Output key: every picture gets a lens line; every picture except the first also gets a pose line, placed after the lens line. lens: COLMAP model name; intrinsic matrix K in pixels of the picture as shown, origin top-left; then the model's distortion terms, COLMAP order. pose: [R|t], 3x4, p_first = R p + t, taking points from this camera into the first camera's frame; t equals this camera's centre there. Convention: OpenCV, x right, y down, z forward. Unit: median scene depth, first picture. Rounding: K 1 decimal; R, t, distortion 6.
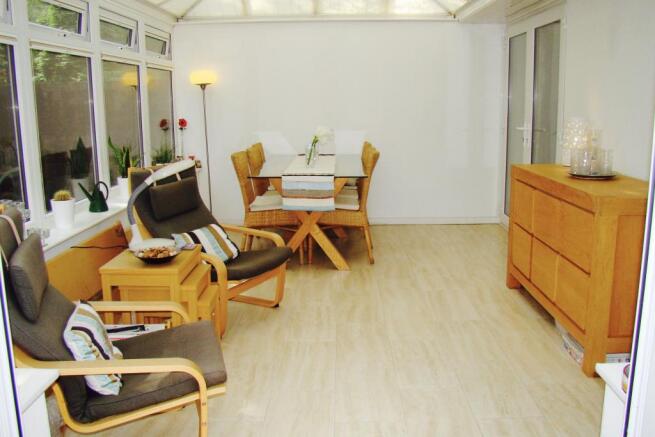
lens RADIAL K [[593.5, 0, 331.3], [0, 593.5, 216.8], [0, 0, 1]] dist [-0.135073, 0.000000]
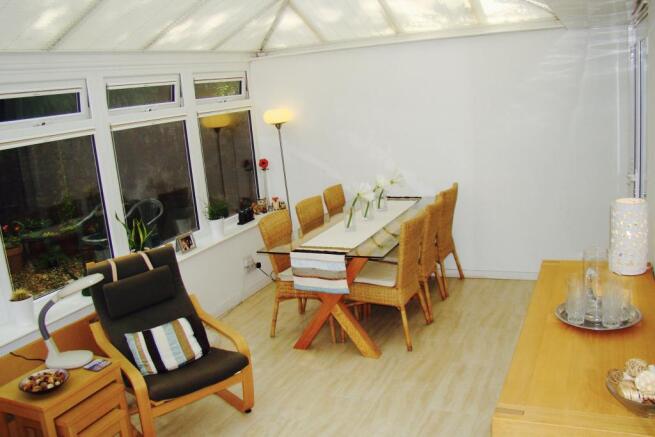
lens RADIAL K [[593.5, 0, 325.1], [0, 593.5, 217.3], [0, 0, 1]] dist [-0.135073, 0.000000]
pose [[0.915976, 0.020595, -0.400705, 0.312686], [-0.003437, 0.999048, 0.043492, -0.157165], [0.401219, -0.038460, 0.915174, 0.208366]]
